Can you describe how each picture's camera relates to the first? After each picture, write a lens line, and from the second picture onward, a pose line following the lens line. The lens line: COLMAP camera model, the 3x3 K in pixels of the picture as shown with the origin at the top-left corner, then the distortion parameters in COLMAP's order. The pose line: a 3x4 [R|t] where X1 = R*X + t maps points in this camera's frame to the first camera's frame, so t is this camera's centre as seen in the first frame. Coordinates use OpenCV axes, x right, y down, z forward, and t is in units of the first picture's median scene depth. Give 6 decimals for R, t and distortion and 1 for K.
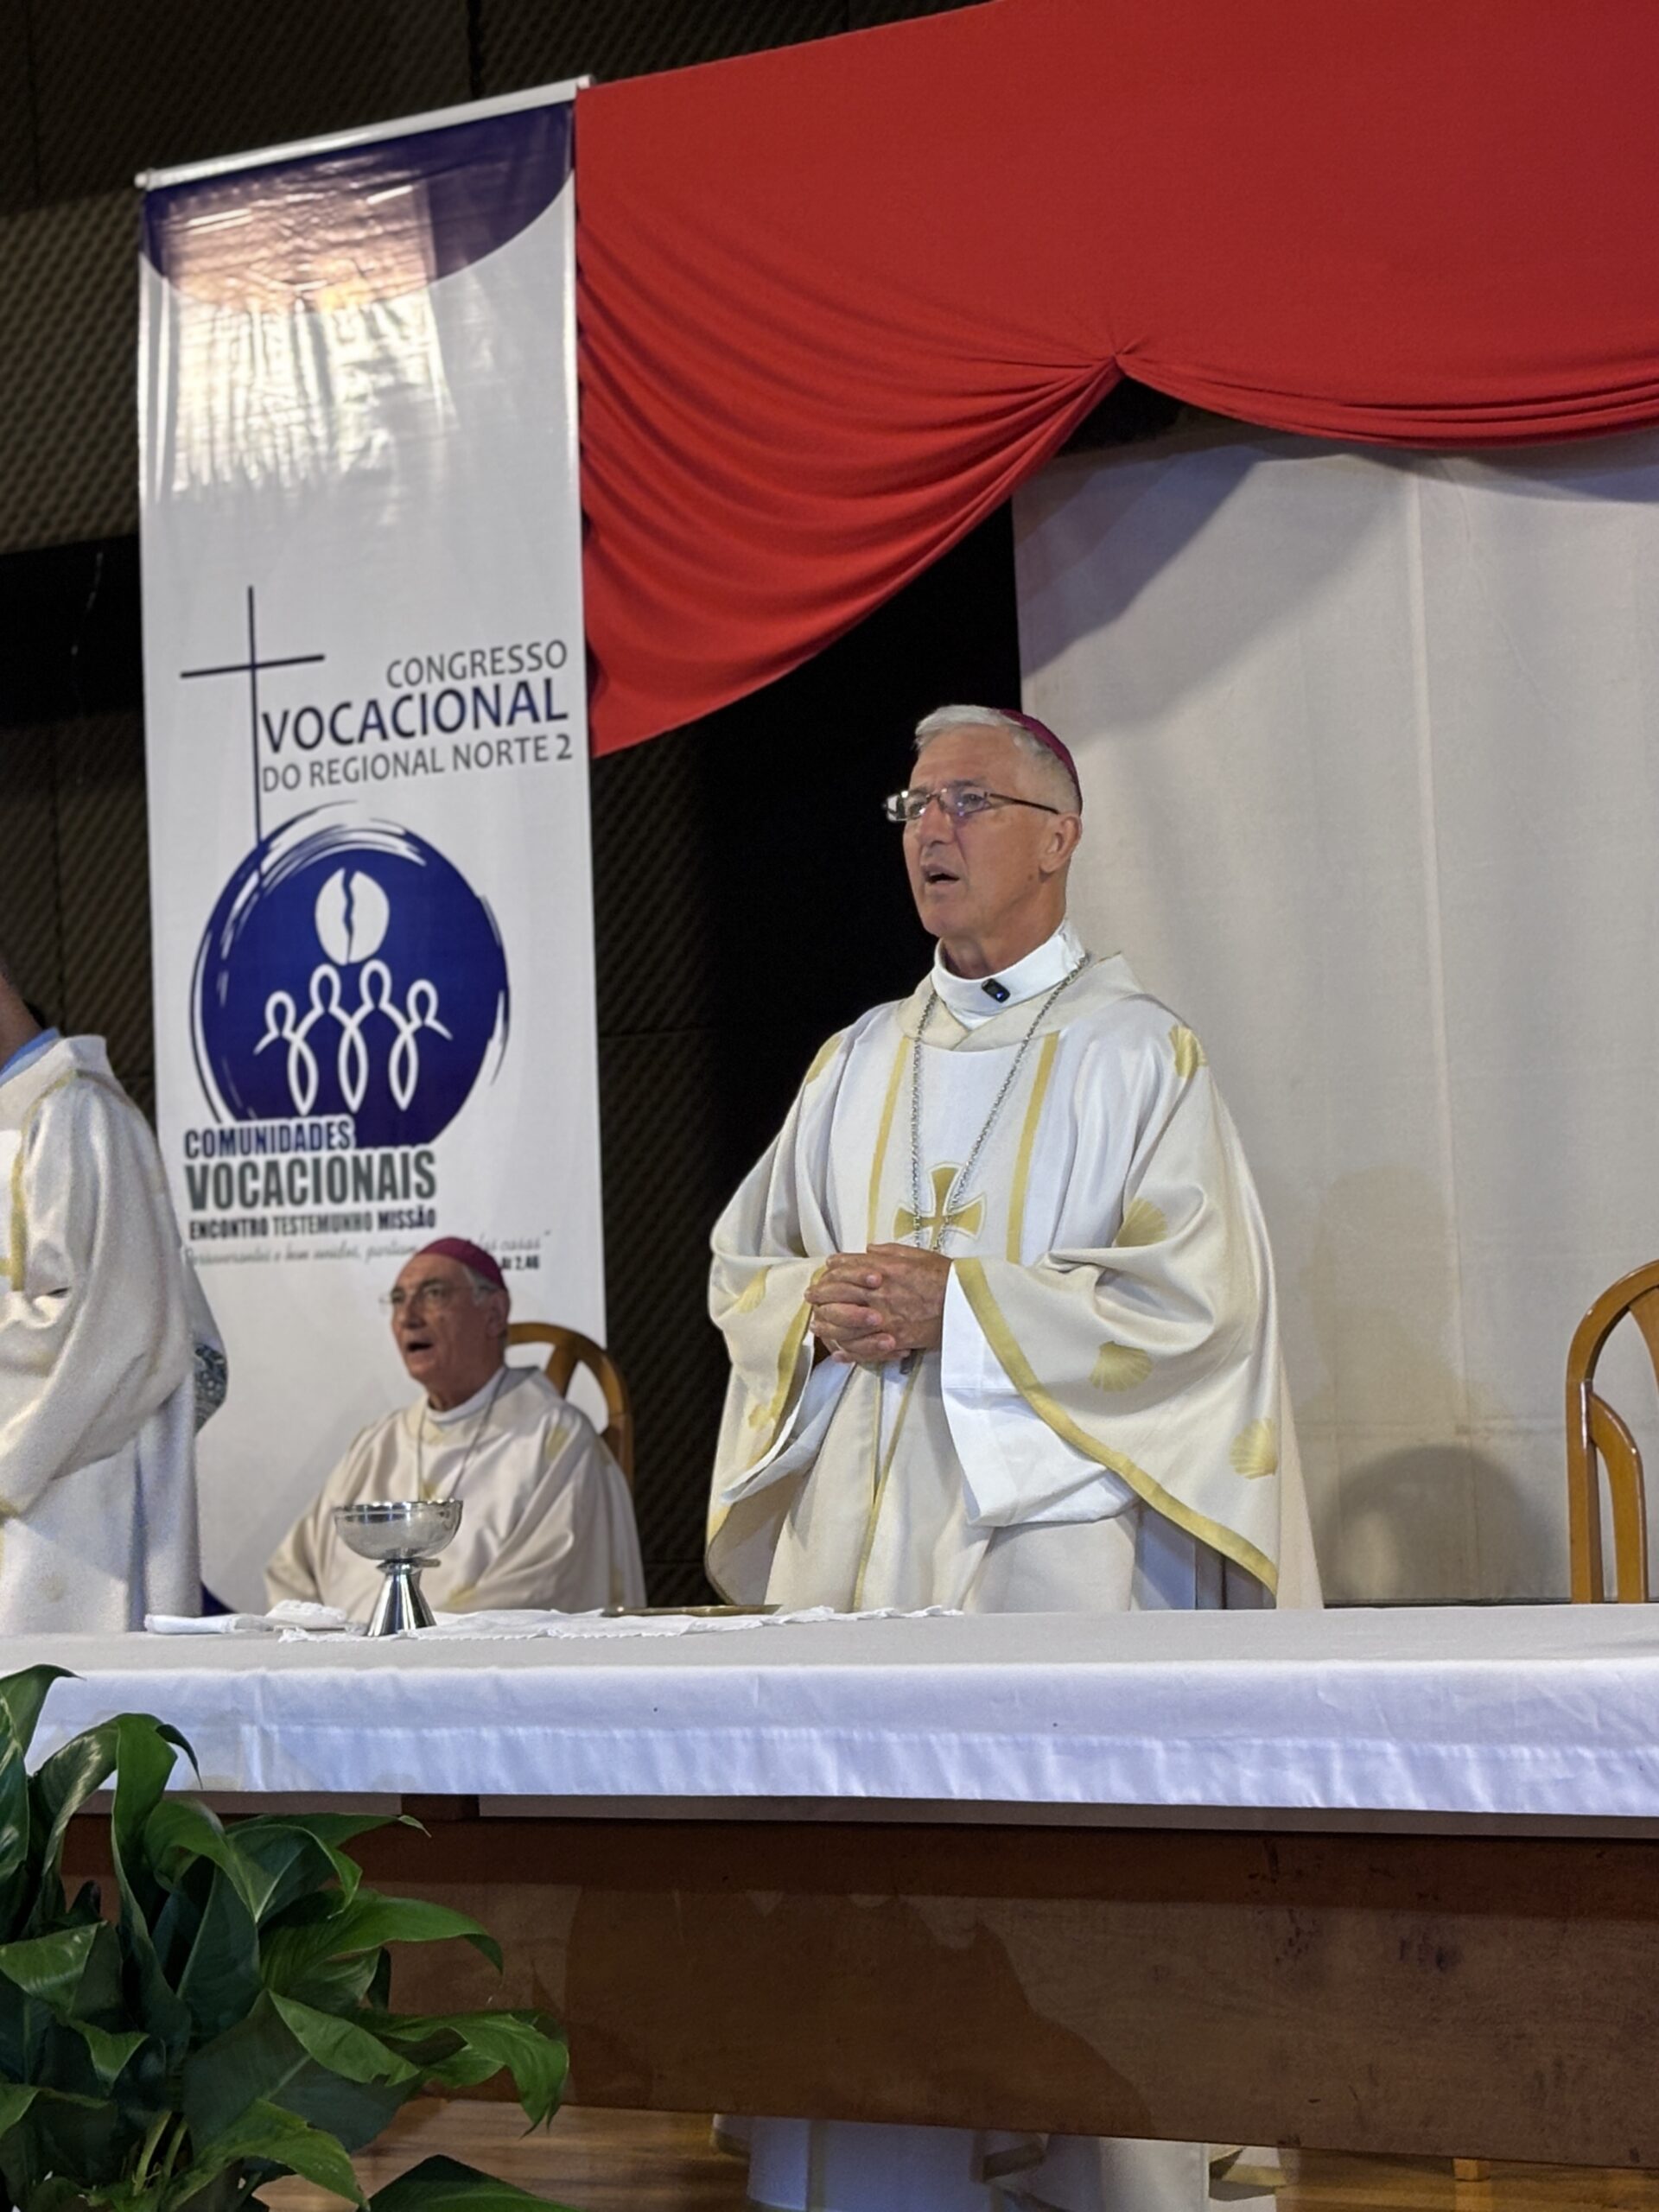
lens RADIAL K [[5006.2, 0, 885.6], [0, 5006.2, 1177.9], [0, 0, 1]] dist [0.150244, 0.000000]
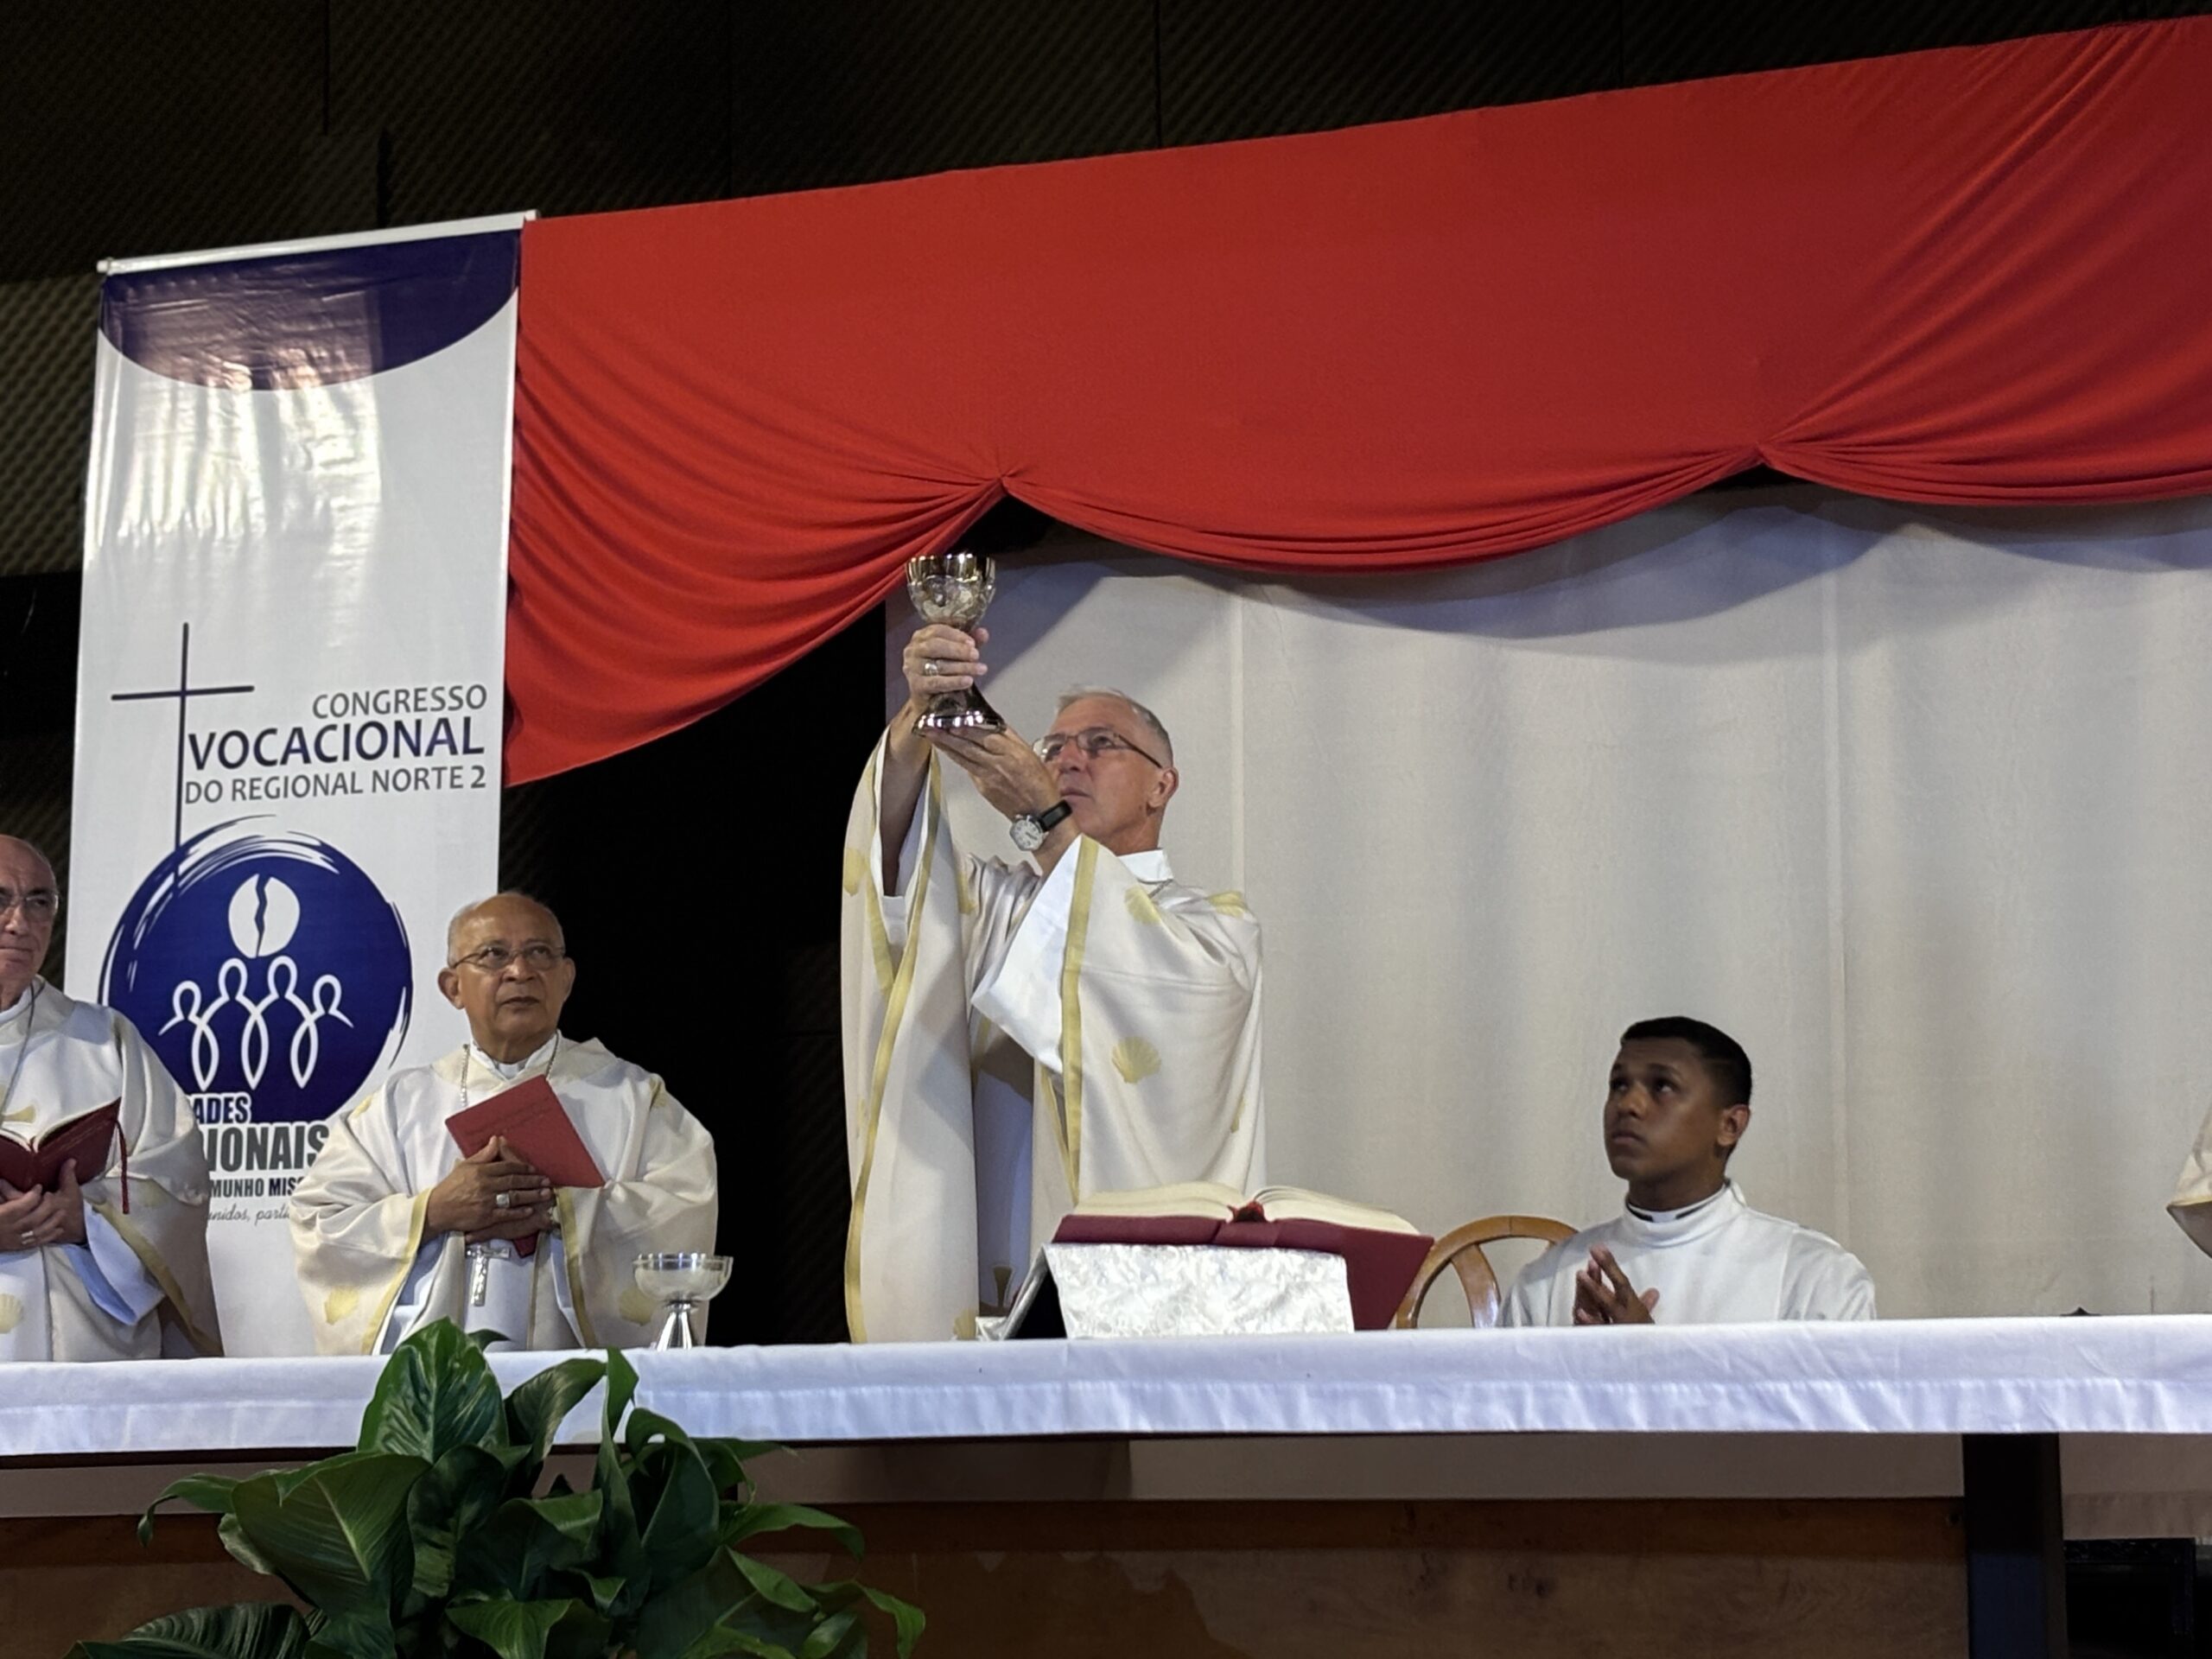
lens RADIAL K [[5006.2, 0, 1186.0], [0, 5006.2, 830.5], [0, 0, 1]] dist [0.150244, 0.000000]
pose [[0.981201, 0.069395, 0.180079, -0.108951], [-0.048330, 0.991737, -0.118835, 0.053614], [-0.186838, 0.107898, 0.976447, -0.146446]]
